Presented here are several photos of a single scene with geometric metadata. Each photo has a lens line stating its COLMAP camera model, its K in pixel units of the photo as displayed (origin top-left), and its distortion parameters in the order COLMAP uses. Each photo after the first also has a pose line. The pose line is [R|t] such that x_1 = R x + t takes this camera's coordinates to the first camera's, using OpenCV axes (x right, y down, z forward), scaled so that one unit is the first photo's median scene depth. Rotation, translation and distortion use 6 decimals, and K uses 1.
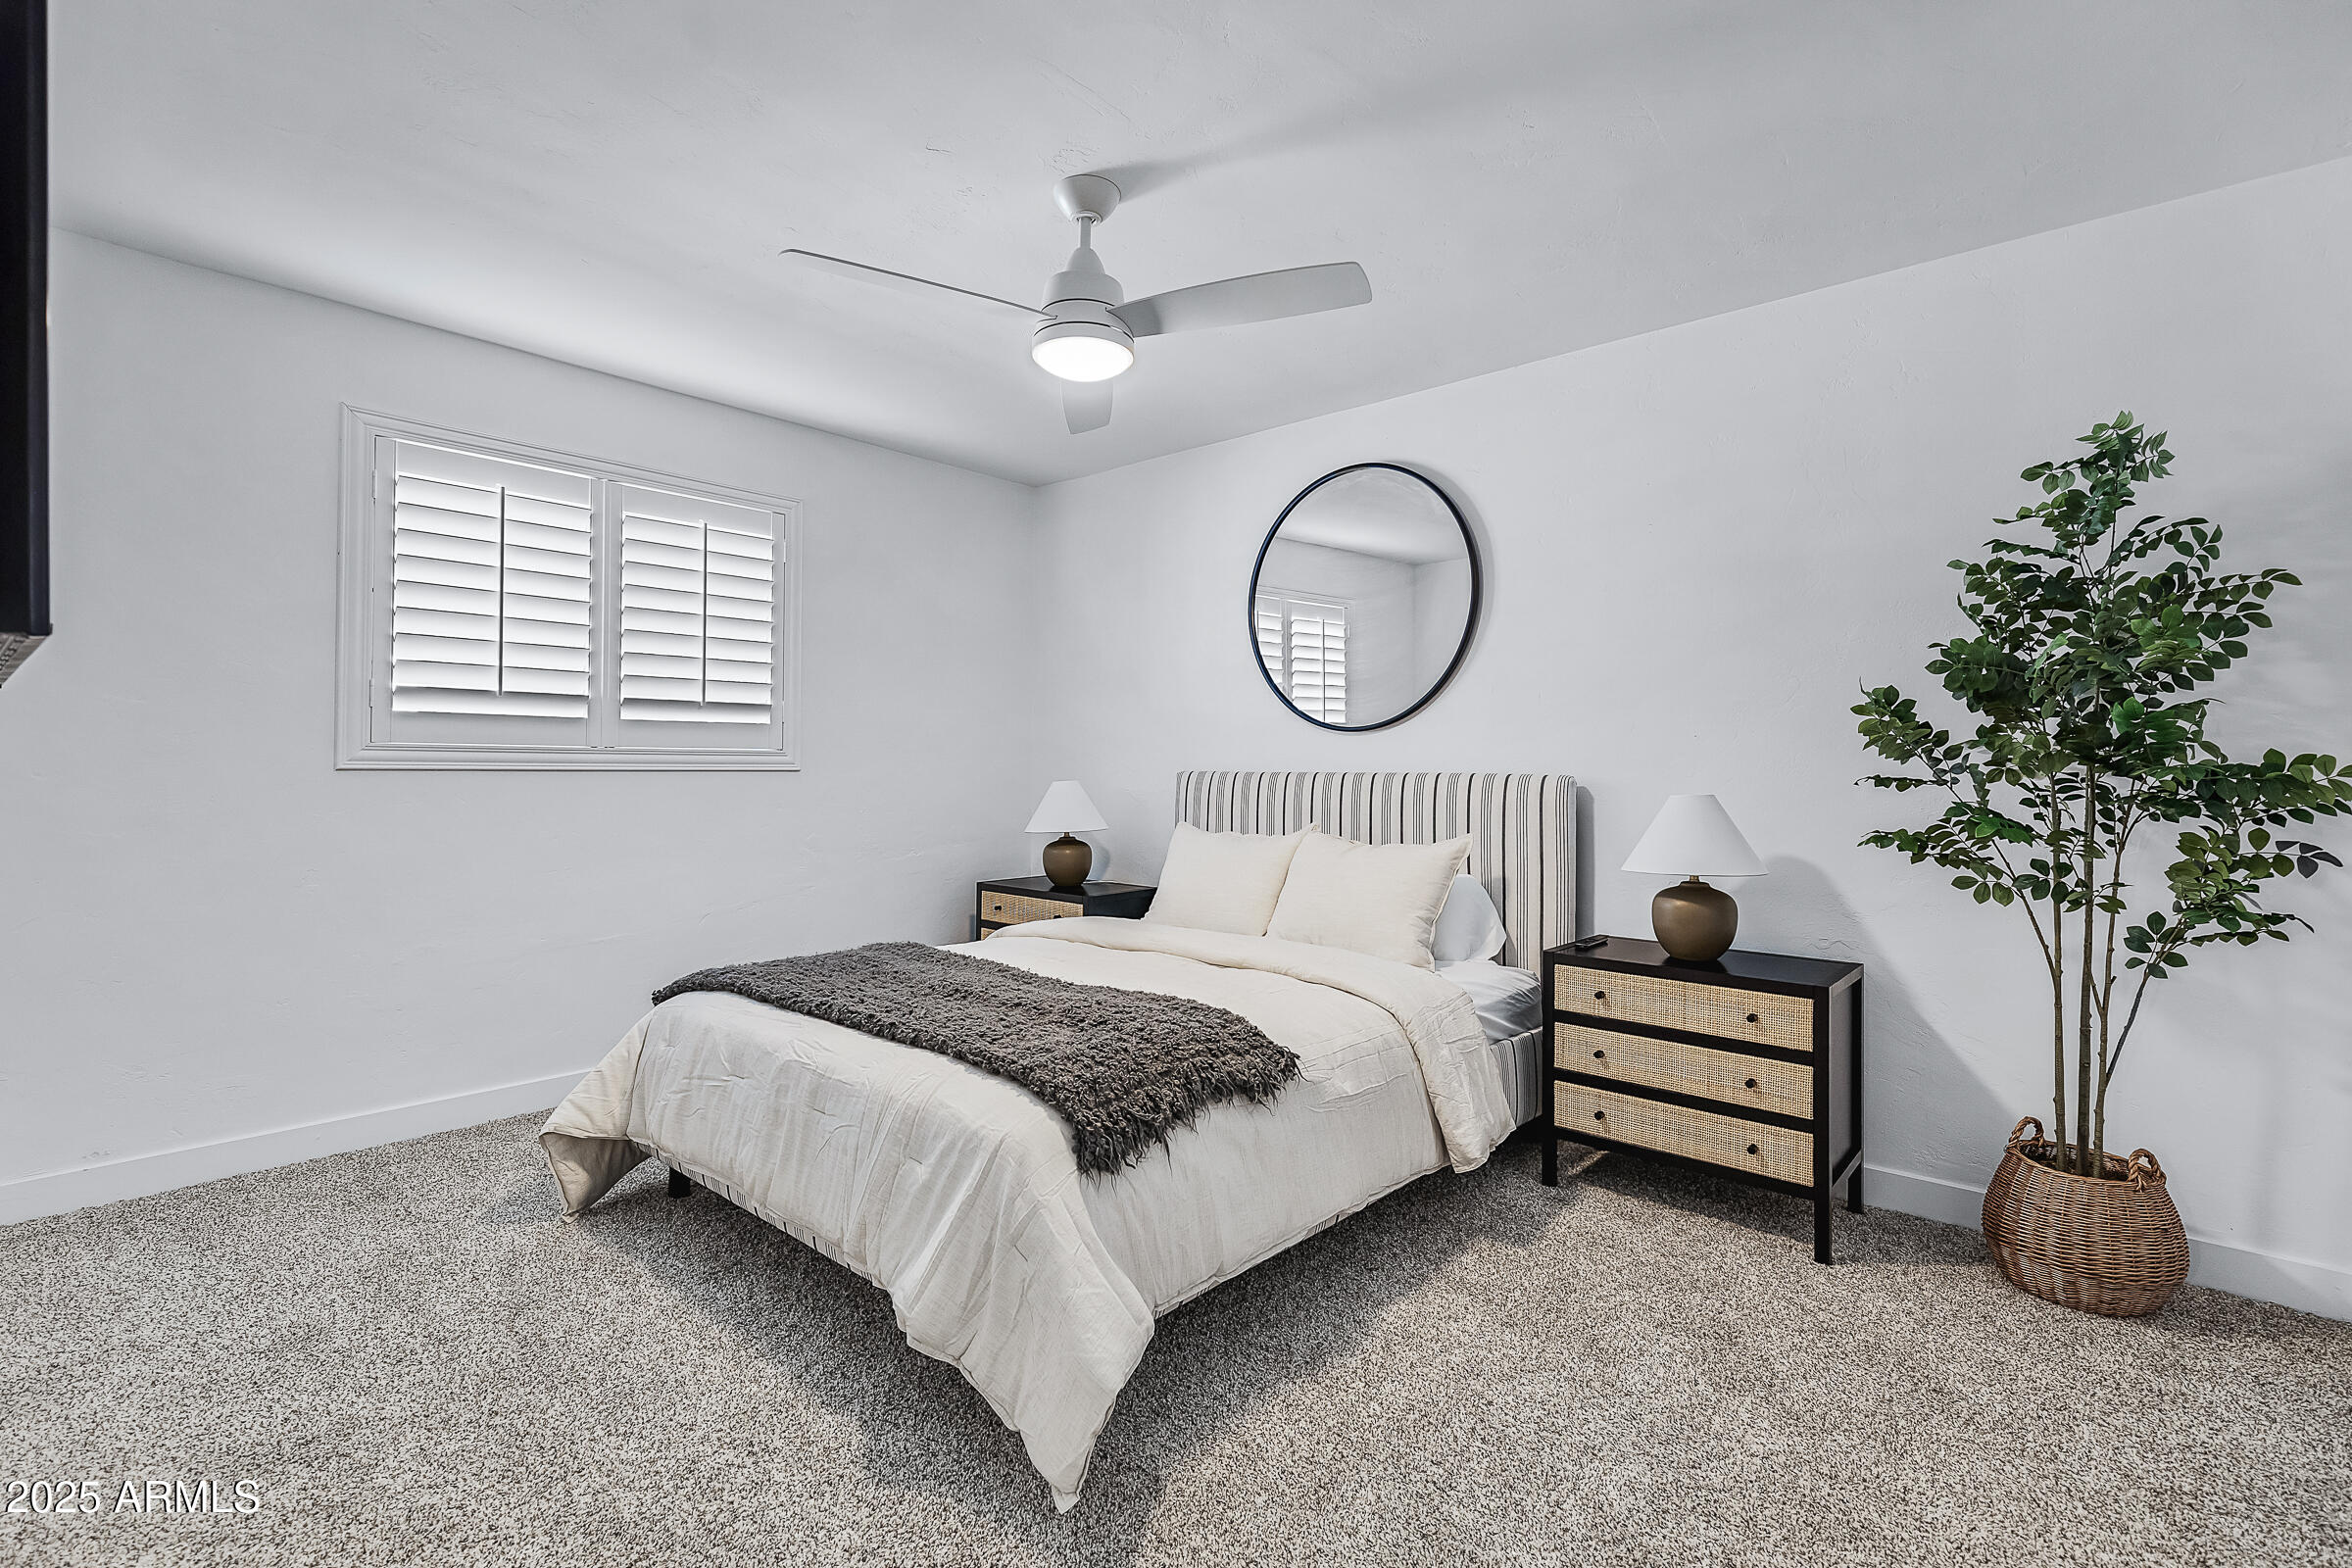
lens RADIAL K [[1076.9, 0, 1169.4], [0, 1076.9, 758.2], [0, 0, 1]] dist [0.001518, 0.000042]
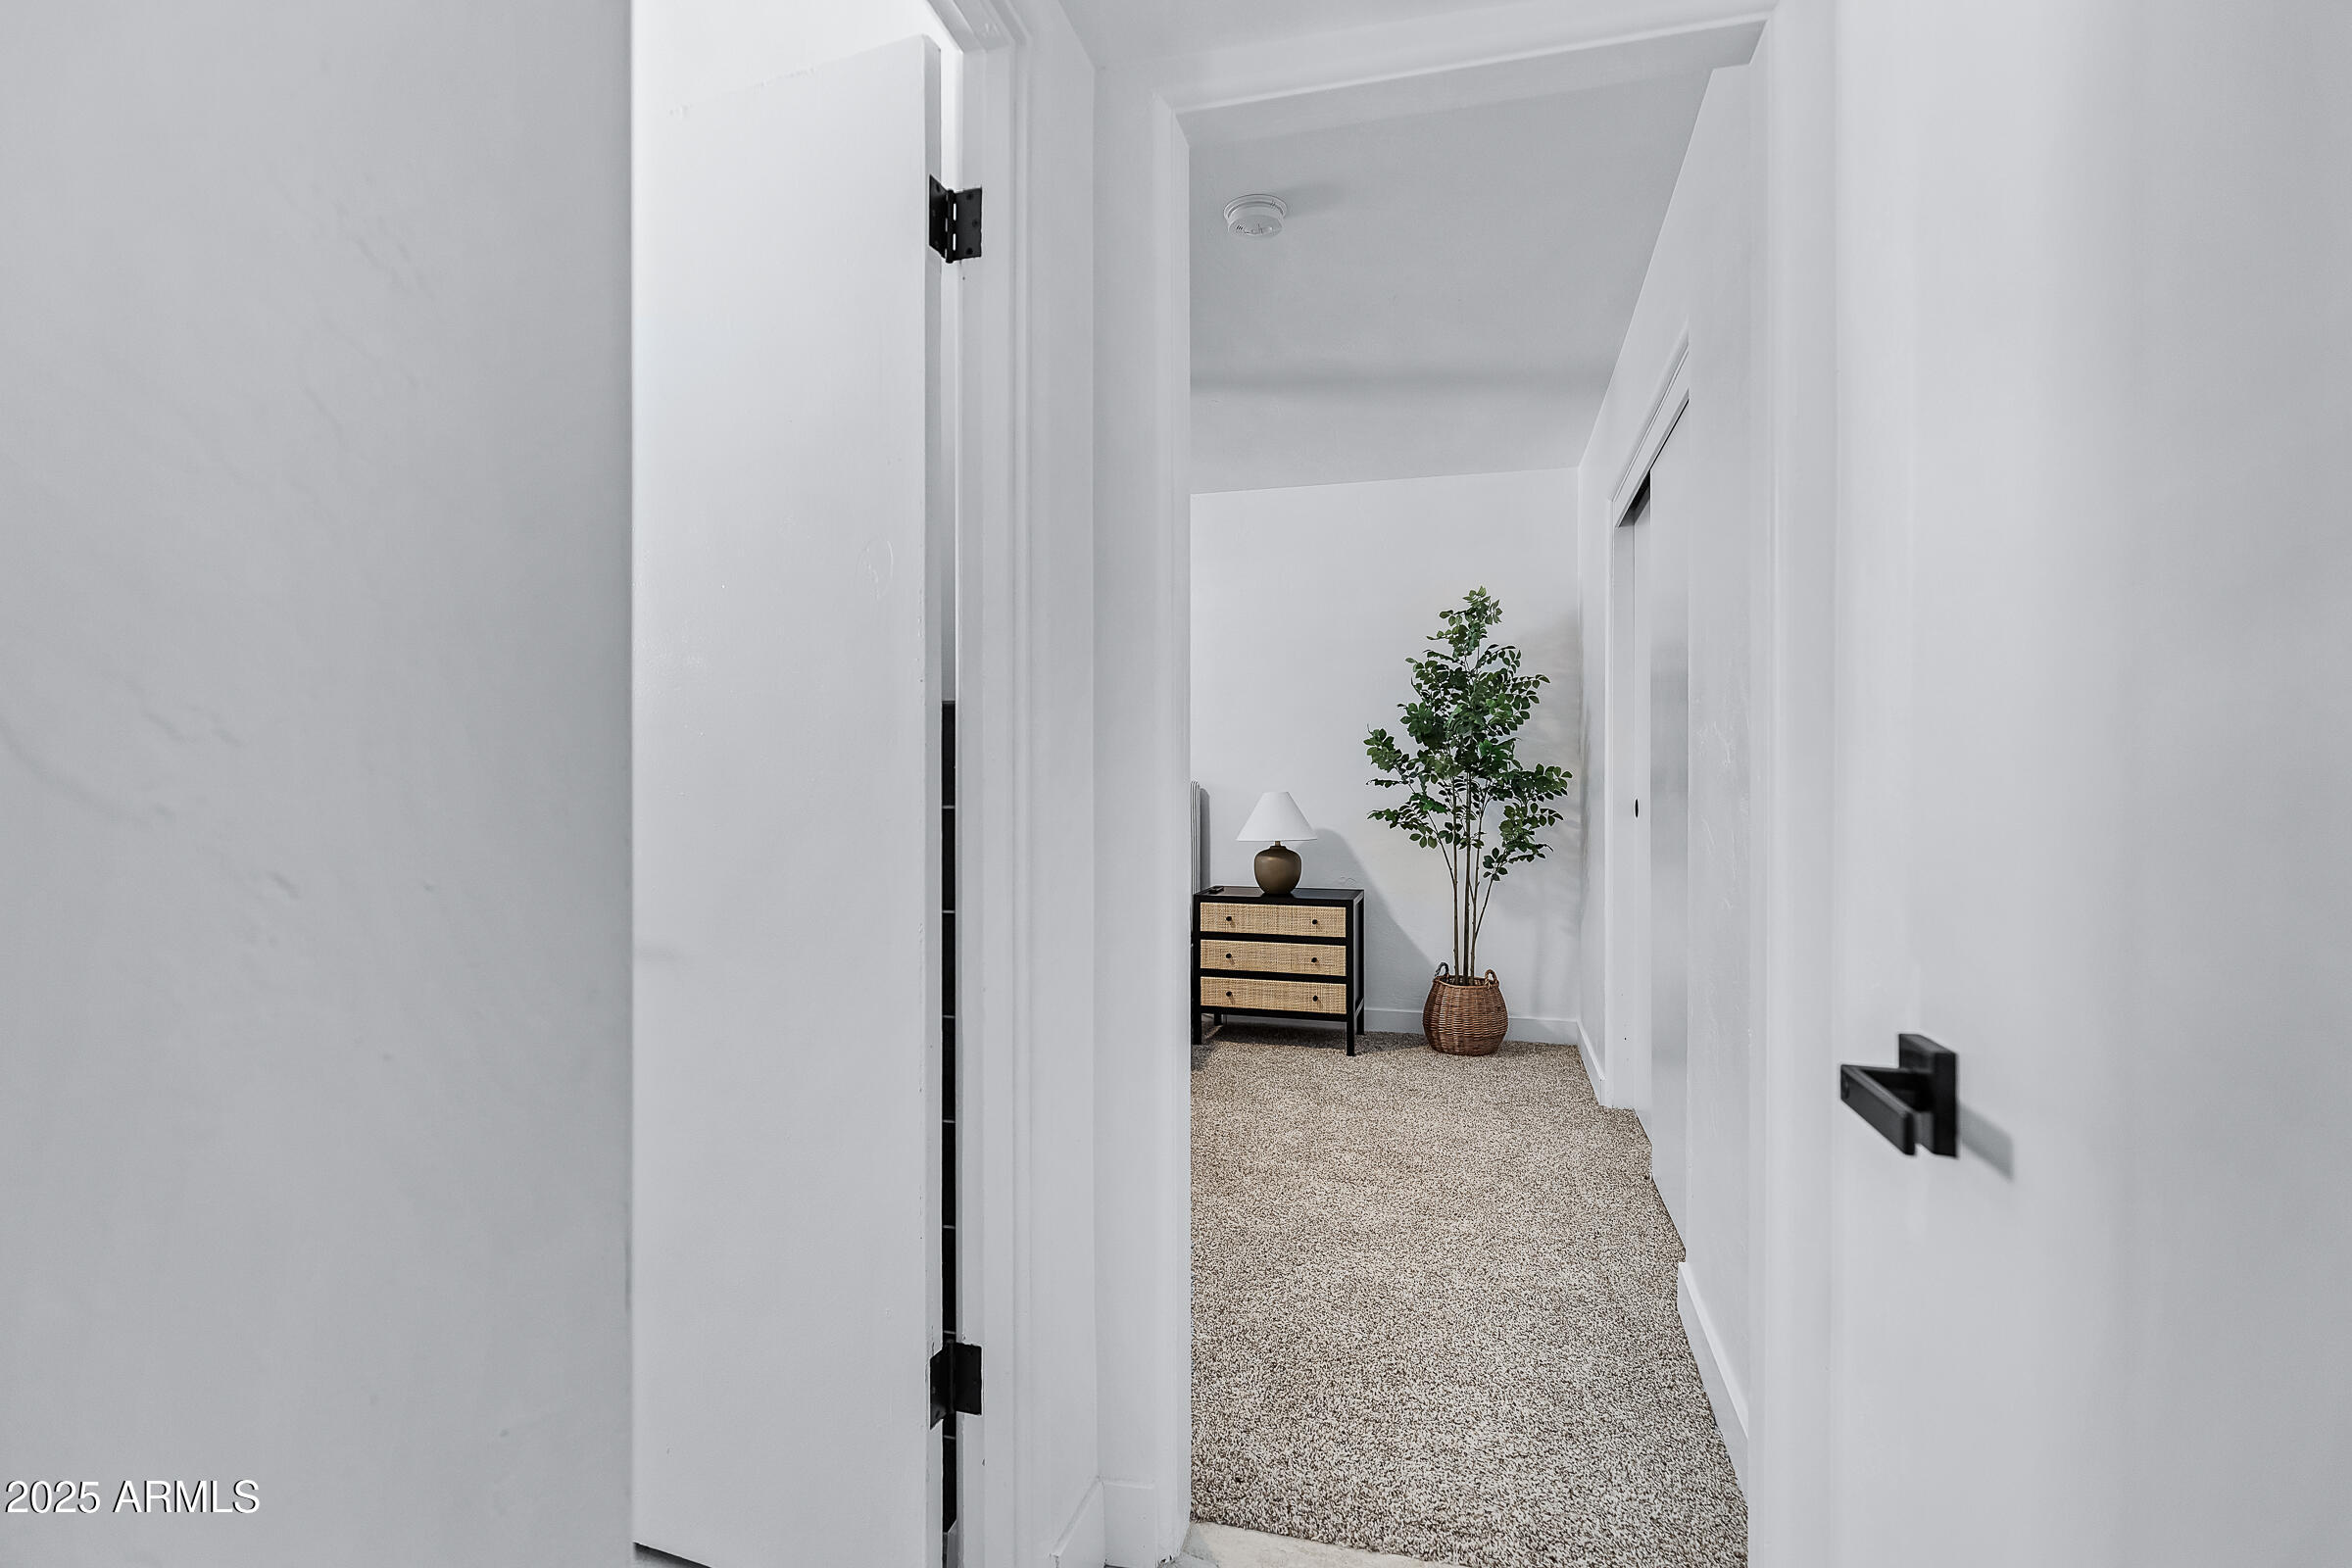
lens RADIAL K [[1140.2, 0, 1179.6], [0, 1140.2, 788.3], [0, 0, 1]] dist [-0.005468, -0.000384]
pose [[0.889546, -0.014282, 0.456623, -0.505556], [0.005861, 0.999786, 0.019852, -0.008087], [-0.456808, -0.014983, 0.889439, -0.541673]]
